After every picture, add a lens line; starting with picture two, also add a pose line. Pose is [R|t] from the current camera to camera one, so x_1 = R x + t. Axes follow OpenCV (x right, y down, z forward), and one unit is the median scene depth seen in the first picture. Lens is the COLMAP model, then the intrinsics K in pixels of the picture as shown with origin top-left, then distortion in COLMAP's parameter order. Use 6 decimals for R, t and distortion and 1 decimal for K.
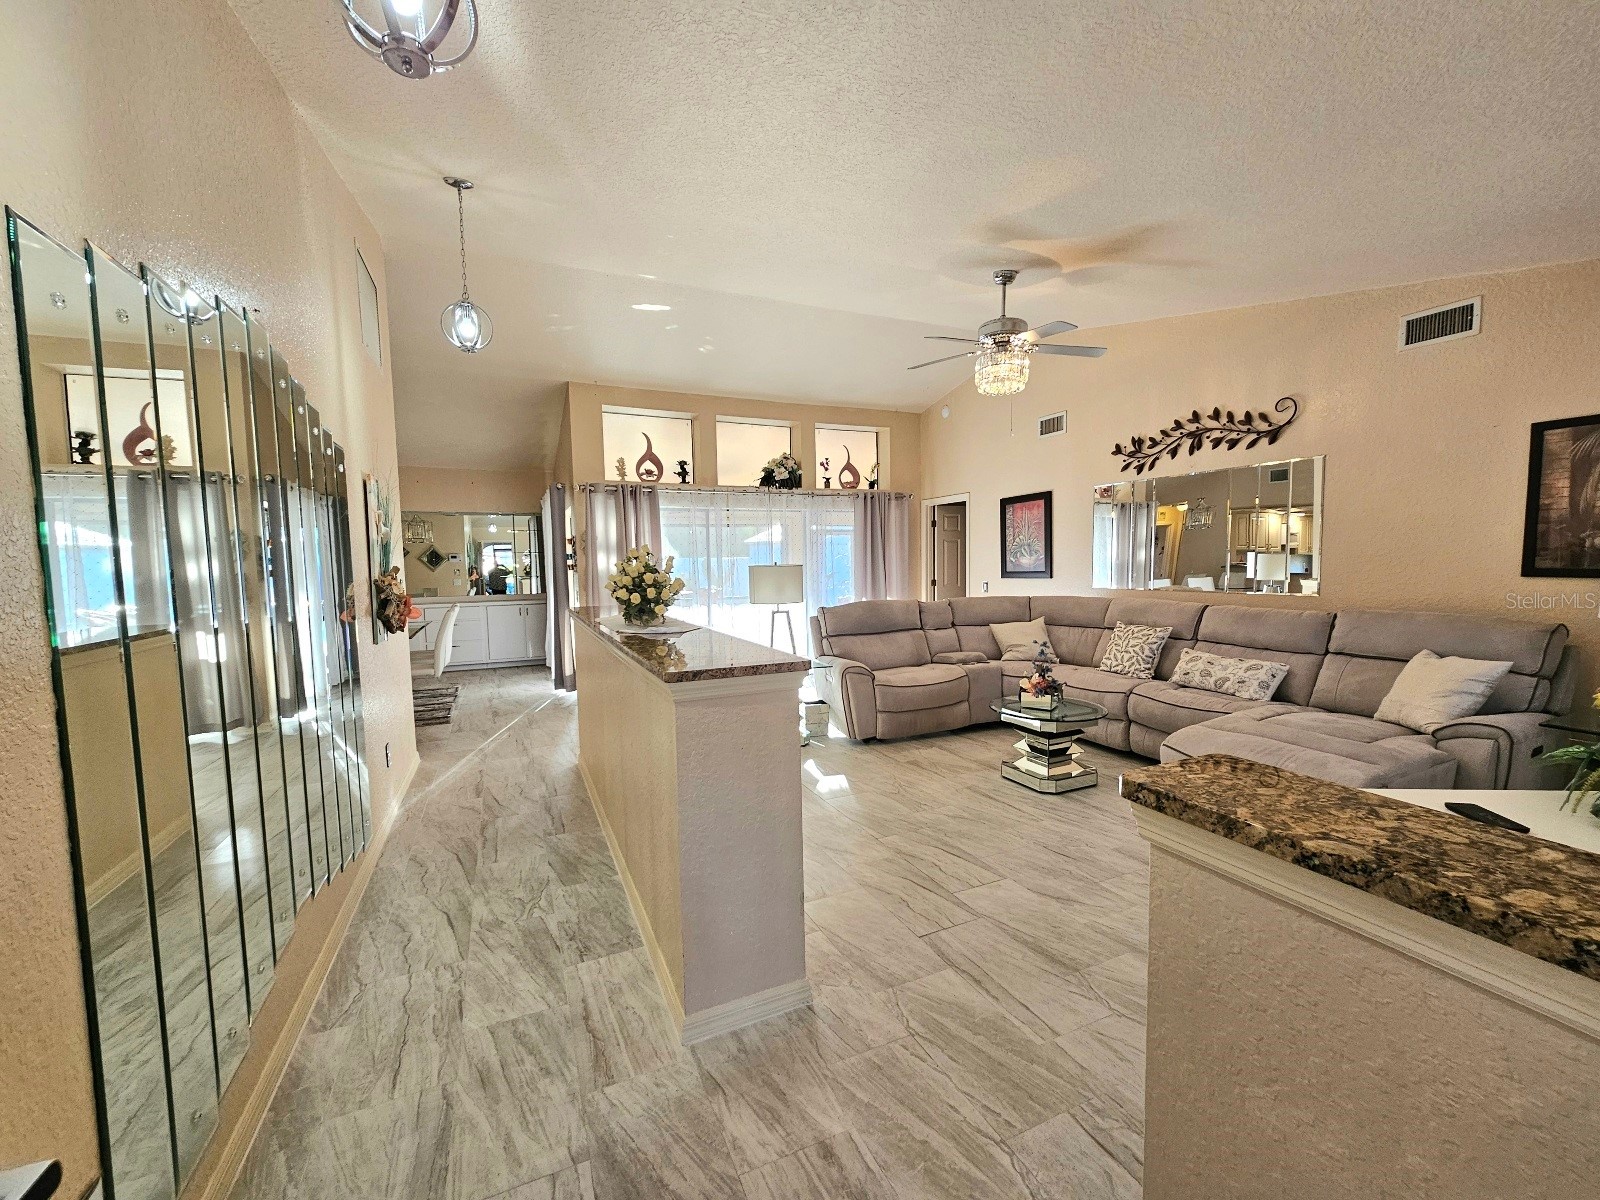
lens RADIAL K [[655.2, 0, 802.7], [0, 655.2, 611.7], [0, 0, 1]] dist [-0.000328, -0.000236]
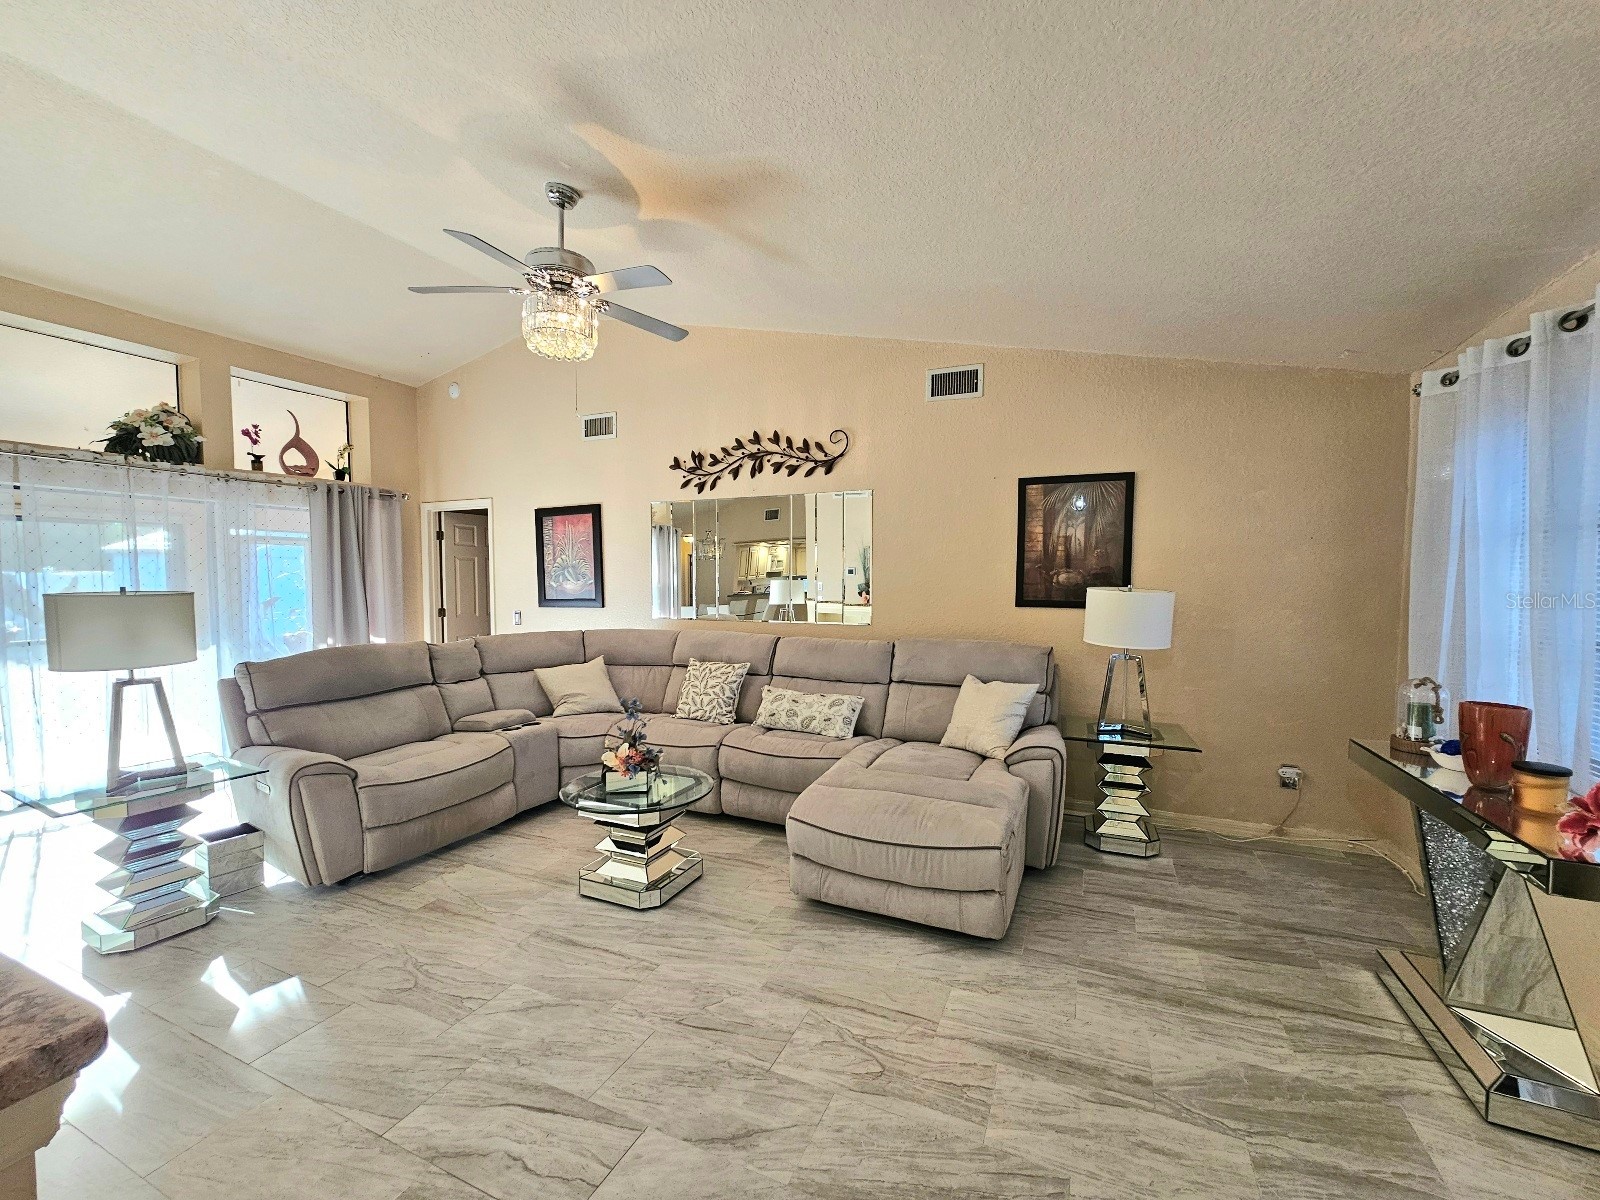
lens RADIAL K [[655.2, 0, 802.7], [0, 655.2, 611.7], [0, 0, 1]] dist [-0.000328, -0.000236]
pose [[0.750562, -0.015973, 0.660607, 0.019916], [0.037604, 0.999120, -0.018567, -0.026089], [-0.659729, 0.038777, 0.750503, 0.256495]]
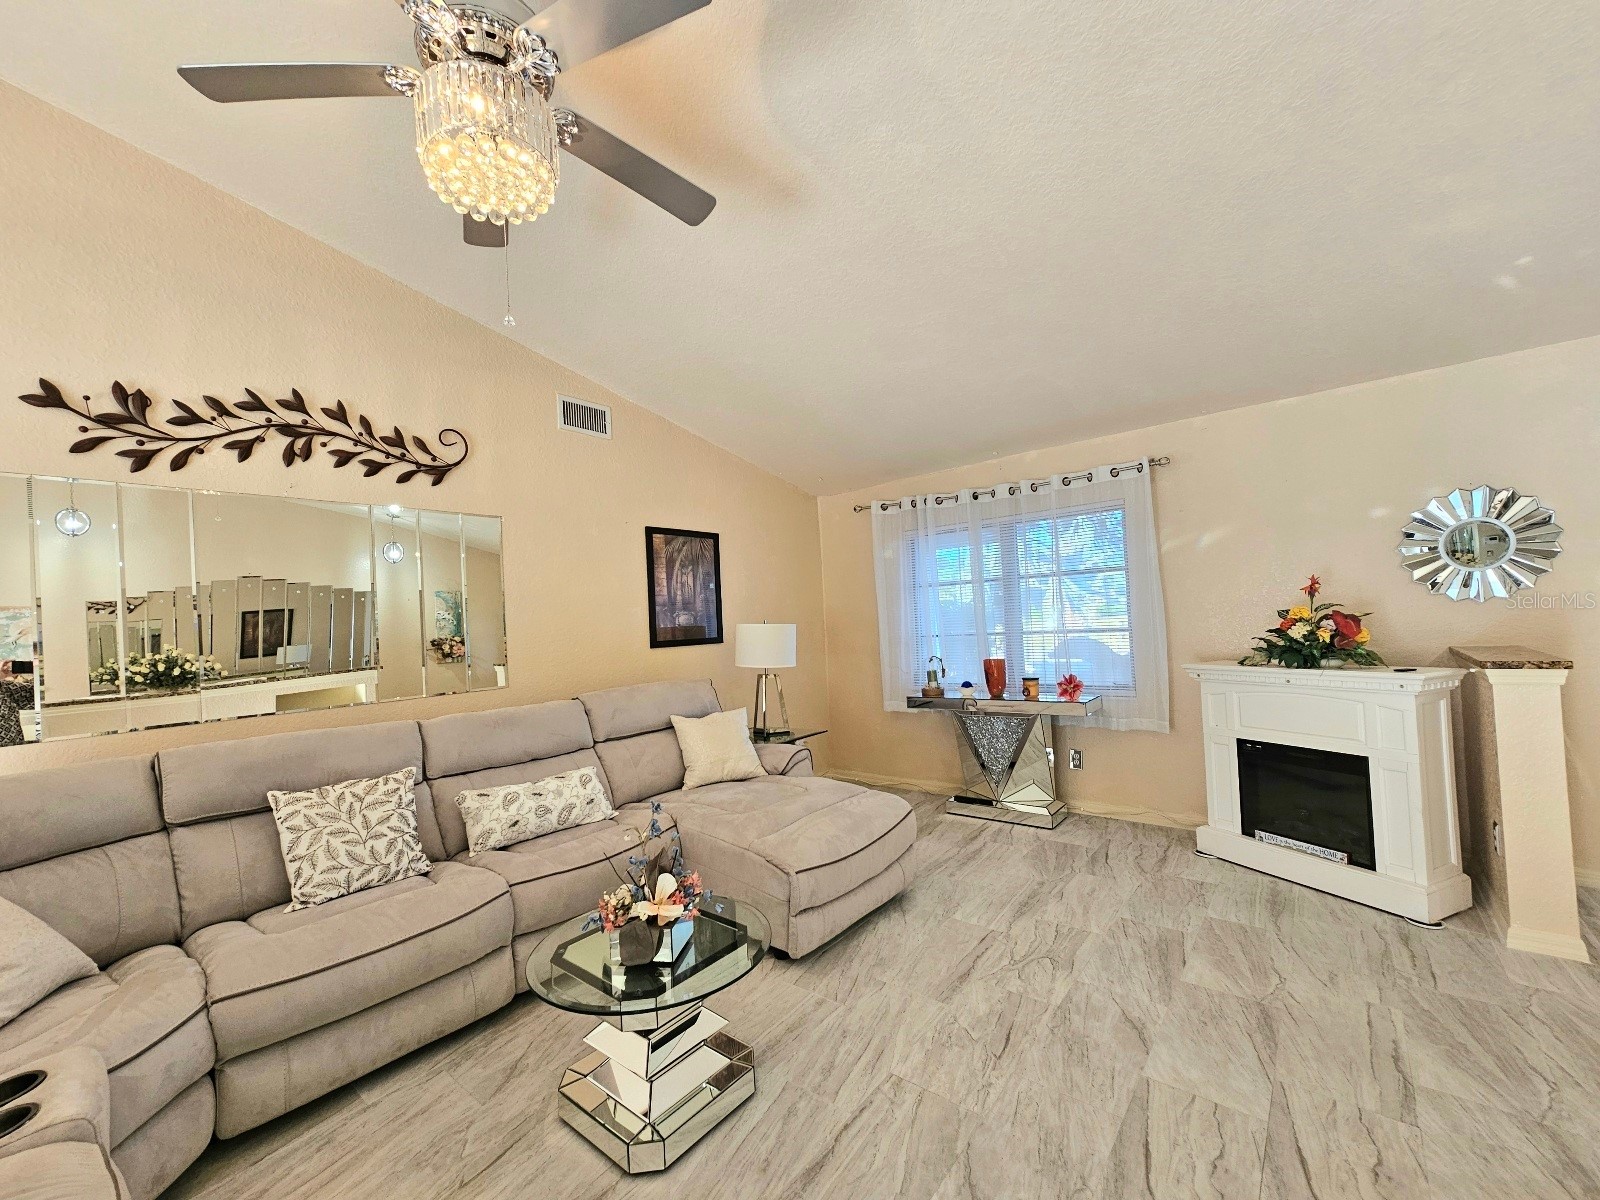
lens RADIAL K [[655.2, 0, 802.7], [0, 655.2, 611.7], [0, 0, 1]] dist [-0.000328, -0.000236]
pose [[-0.442524, 0.053173, 0.895179, -0.089271], [0.132864, 0.991111, 0.006809, -0.064351], [-0.886860, 0.121950, -0.445655, 0.897070]]
